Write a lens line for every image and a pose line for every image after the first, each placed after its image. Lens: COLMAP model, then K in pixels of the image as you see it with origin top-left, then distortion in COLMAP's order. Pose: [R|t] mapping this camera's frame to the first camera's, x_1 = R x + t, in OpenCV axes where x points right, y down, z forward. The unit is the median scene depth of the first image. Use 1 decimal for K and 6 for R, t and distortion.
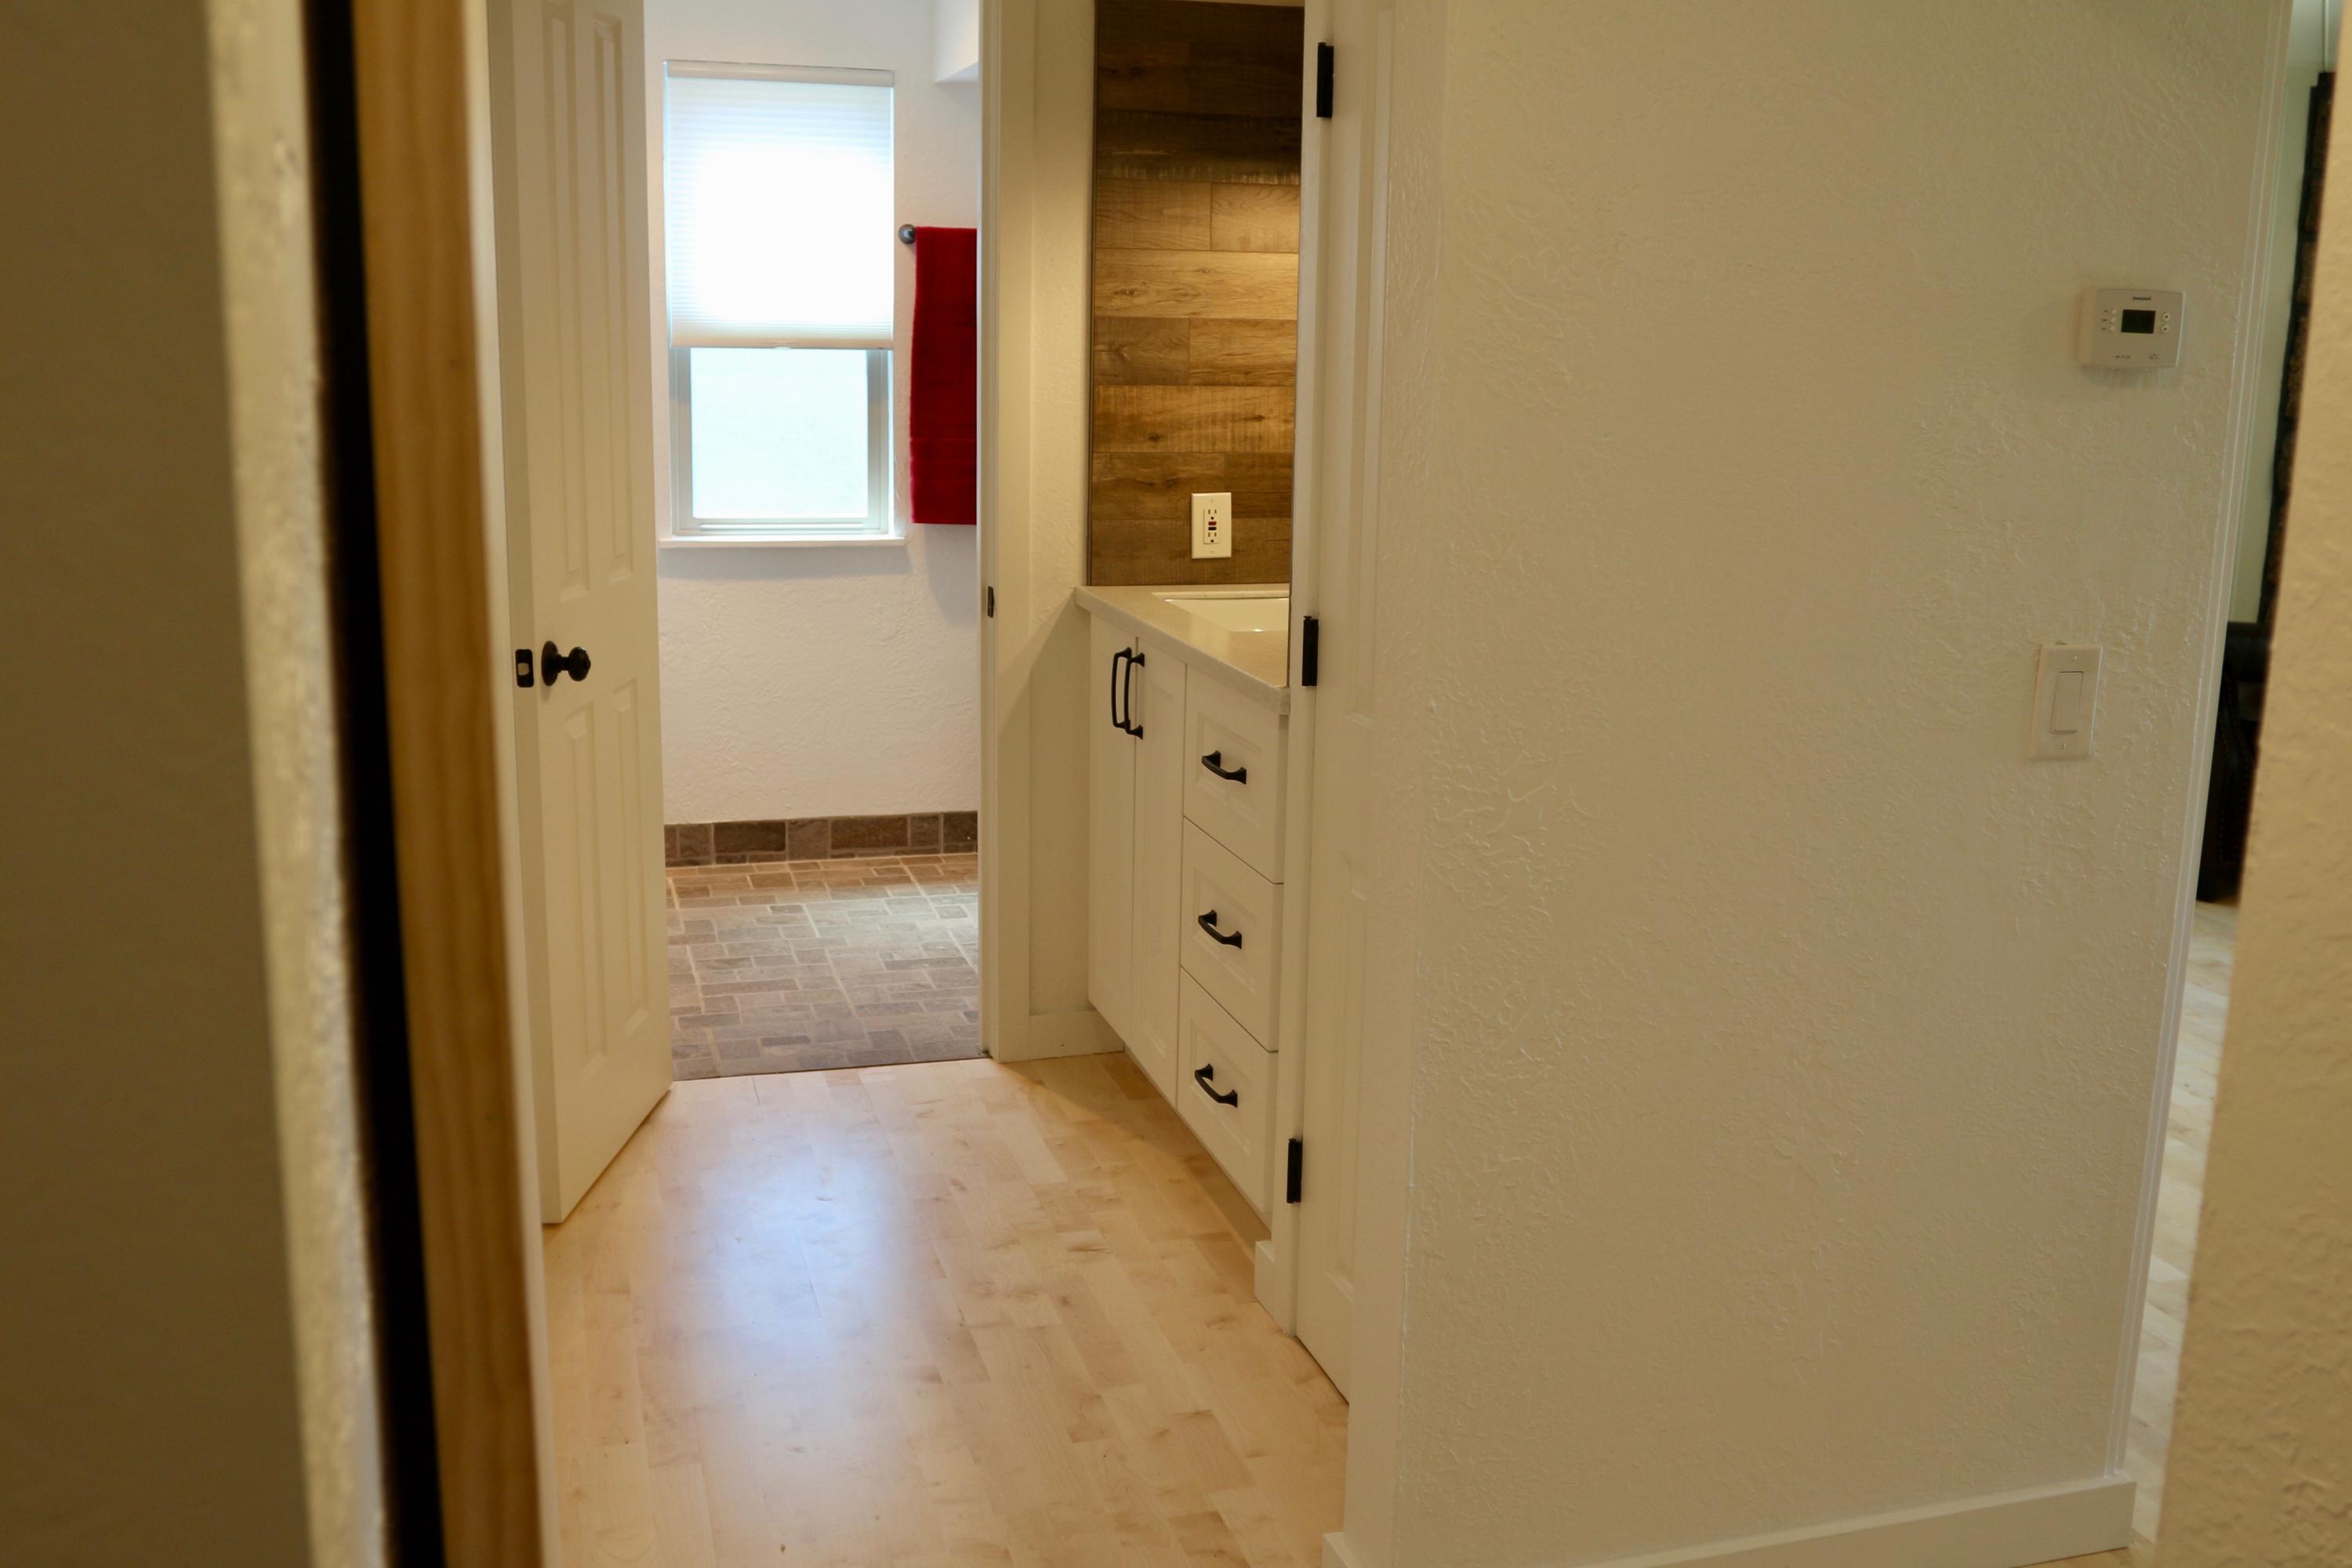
lens RADIAL K [[2170.9, 0, 1168.9], [0, 2170.9, 769.4], [0, 0, 1]] dist [-0.081218, 0.085938]
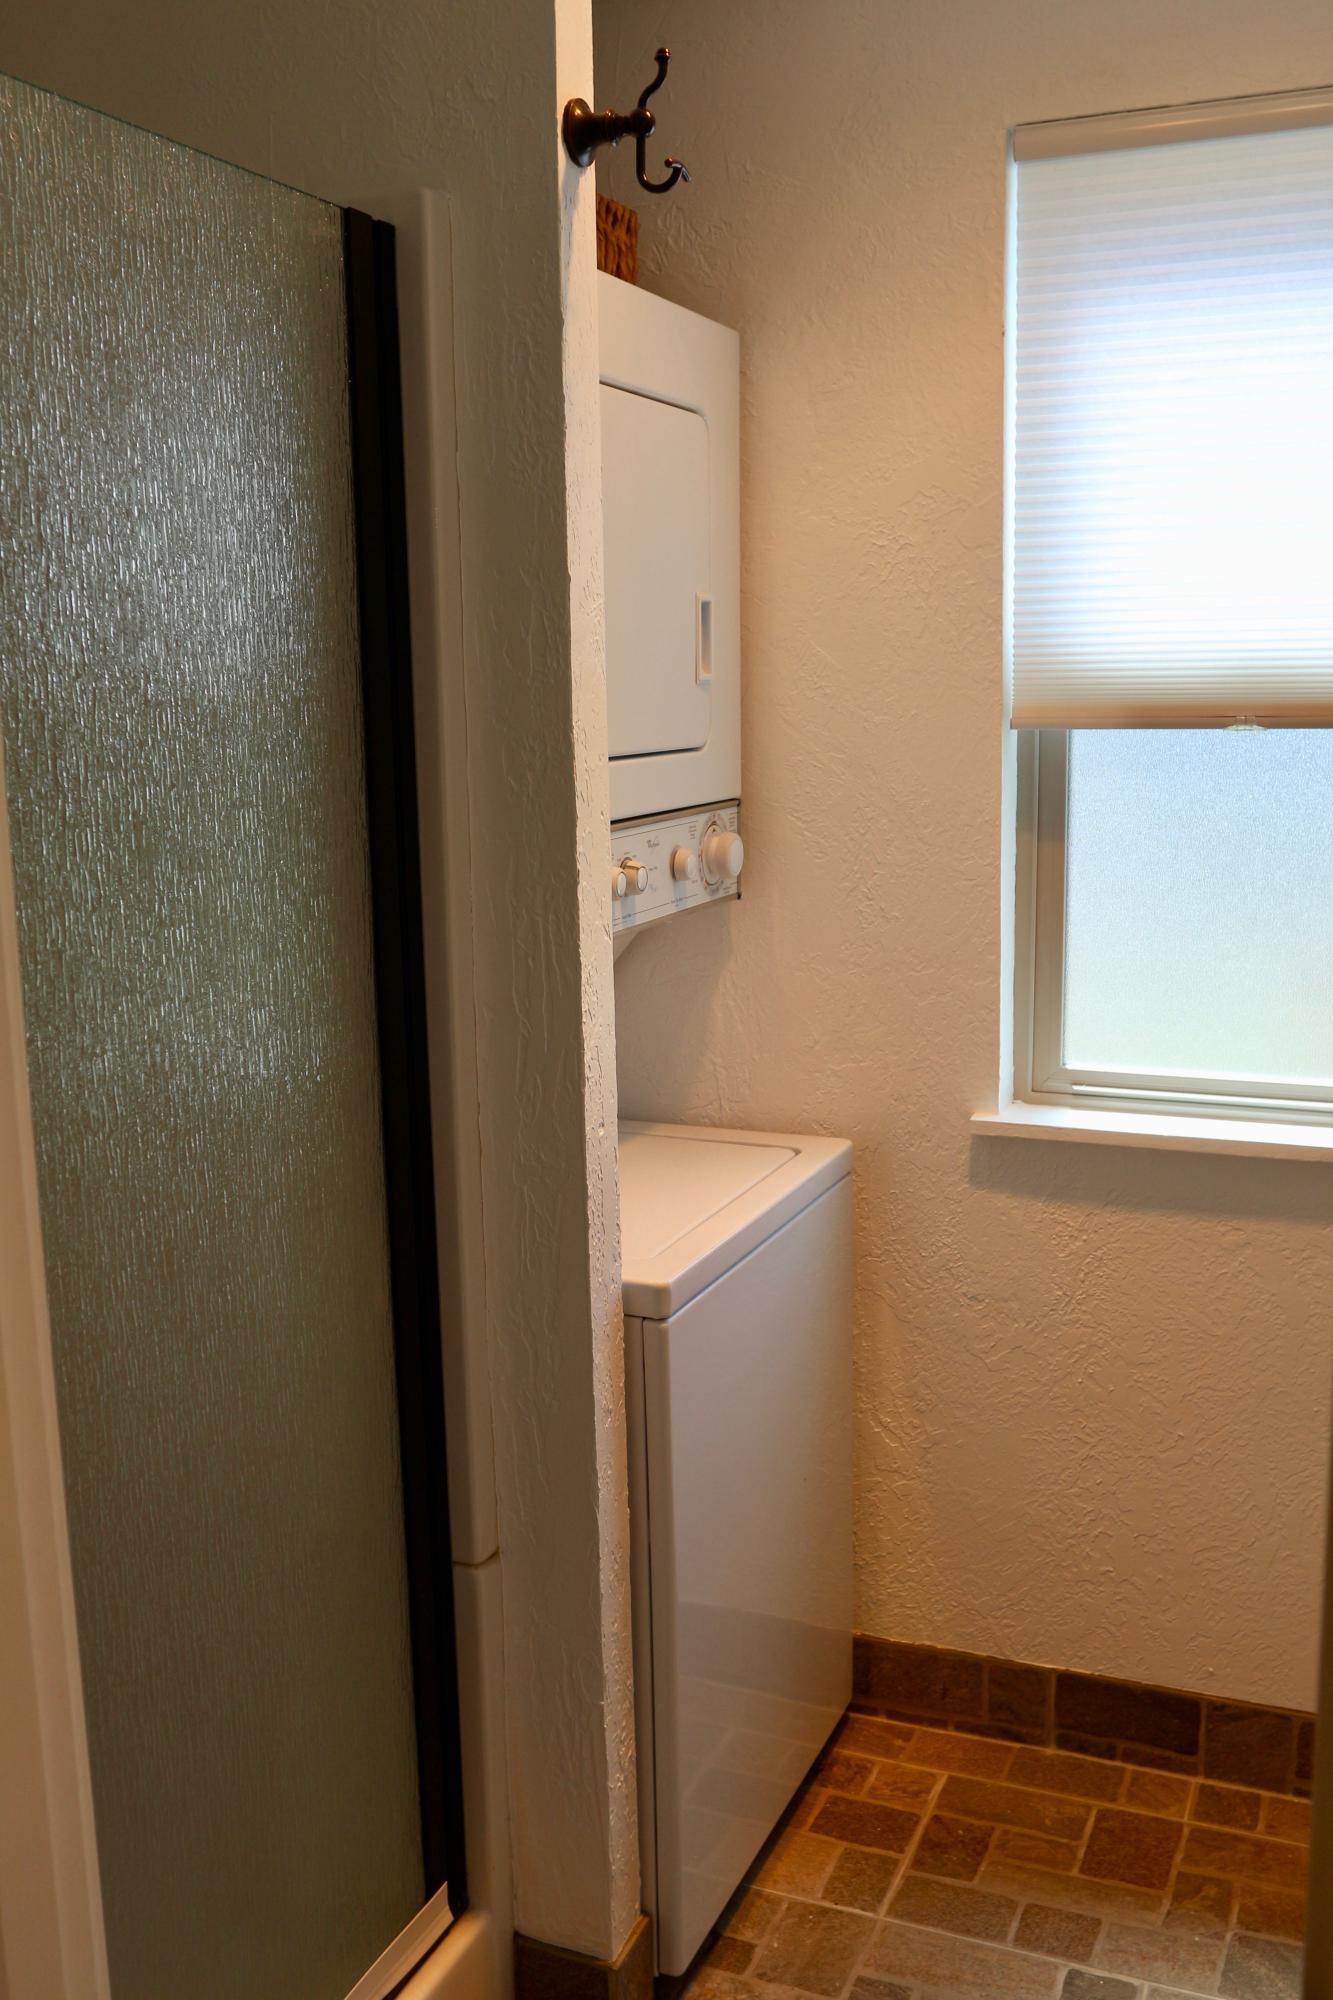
lens RADIAL K [[1846.0, 0, 666.5], [0, 1846.0, 1000.0], [0, 0, 1]] dist [-0.081218, 0.085938]
pose [[0.776928, 0.071204, -0.625550, -0.027340], [-0.099930, 0.994935, -0.010863, -0.118730], [0.621608, 0.070951, 0.780108, 0.613069]]
